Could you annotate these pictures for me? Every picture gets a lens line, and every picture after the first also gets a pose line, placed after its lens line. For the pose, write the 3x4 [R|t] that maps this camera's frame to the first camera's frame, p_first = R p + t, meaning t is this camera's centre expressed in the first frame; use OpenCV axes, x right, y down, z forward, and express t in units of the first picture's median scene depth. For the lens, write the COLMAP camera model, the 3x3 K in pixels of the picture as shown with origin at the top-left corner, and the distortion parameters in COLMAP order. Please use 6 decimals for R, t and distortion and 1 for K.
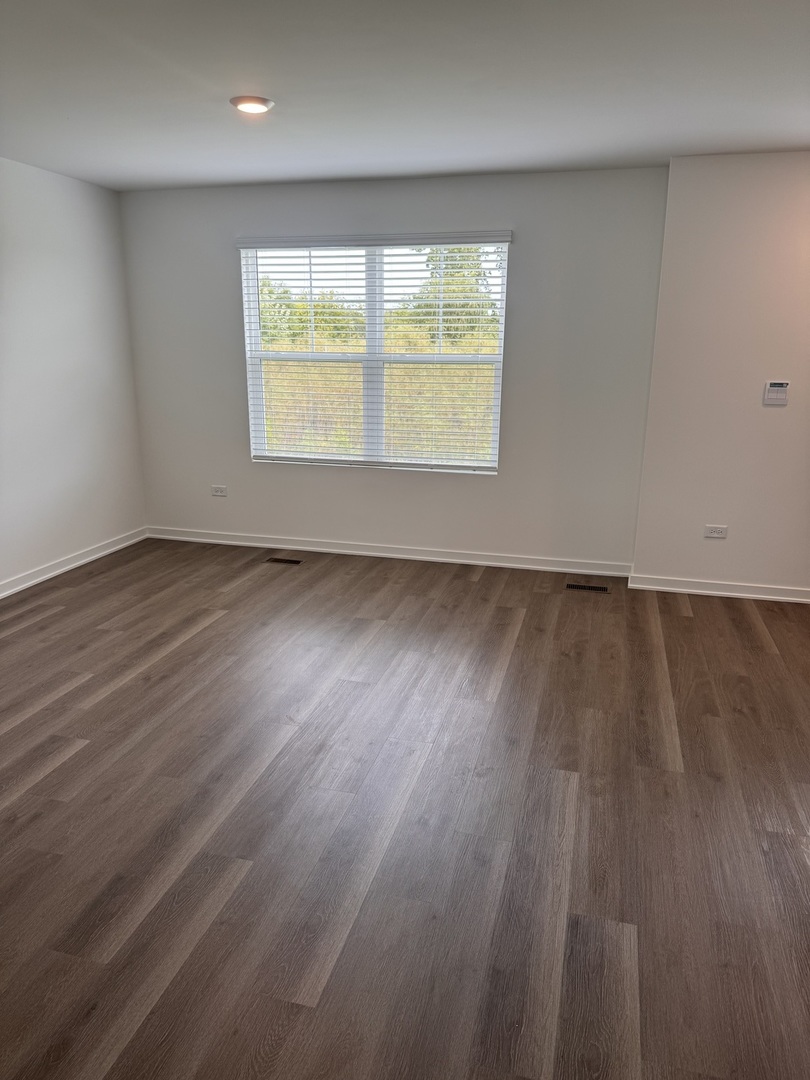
lens RADIAL K [[760.5, 0, 407.8], [0, 760.5, 544.5], [0, 0, 1]] dist [0.043388, -0.010981]
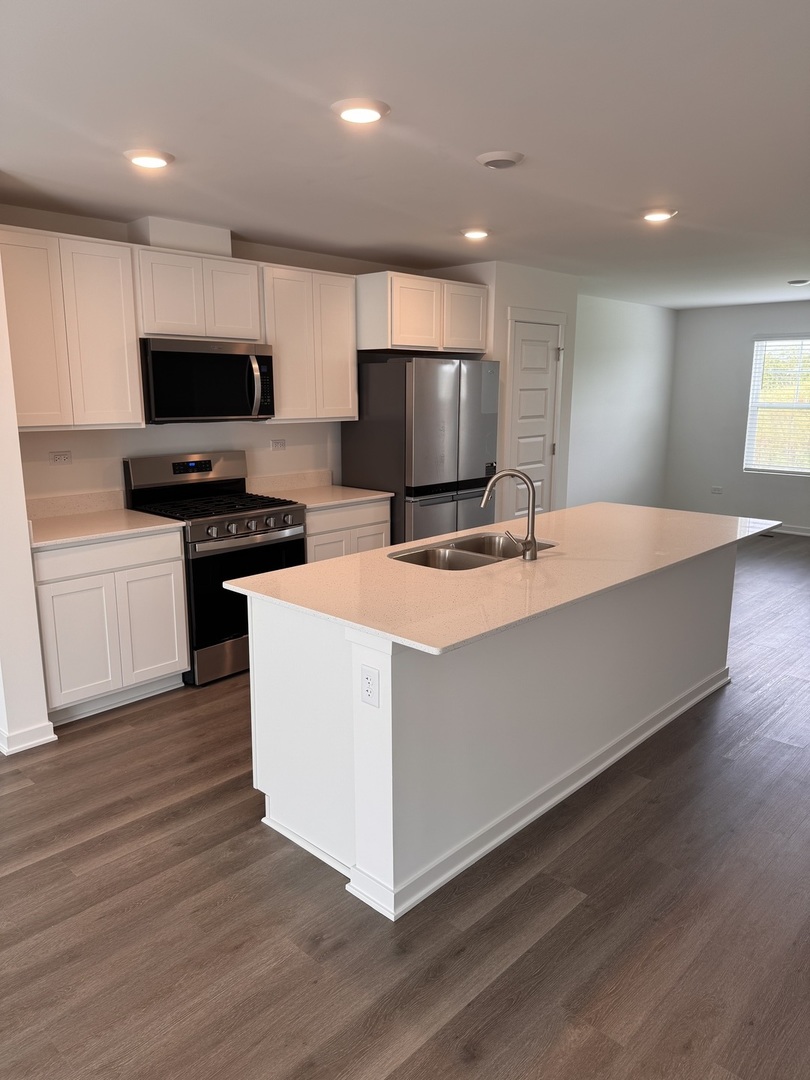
lens RADIAL K [[760.5, 0, 411.6], [0, 760.5, 537.1], [0, 0, 1]] dist [0.043388, -0.010981]
pose [[0.889581, 0.095646, -0.446651, -0.095118], [-0.125115, 0.991457, -0.036878, 0.171992], [0.439308, 0.088689, 0.893948, -0.717367]]
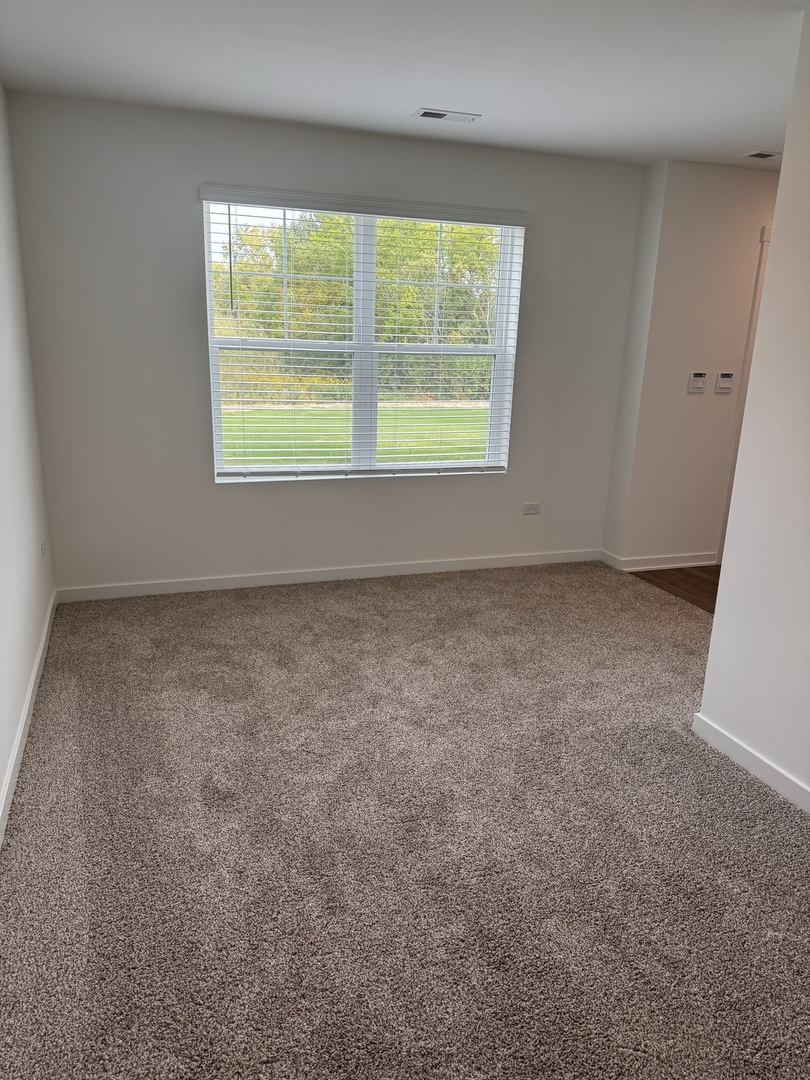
lens RADIAL K [[760.5, 0, 399.0], [0, 760.5, 538.0], [0, 0, 1]] dist [0.043388, -0.010981]
pose [[0.832511, -0.128546, 0.538890, -0.489393], [0.121259, 0.991403, 0.049159, -0.072677], [-0.540576, 0.024420, 0.840941, 0.271037]]
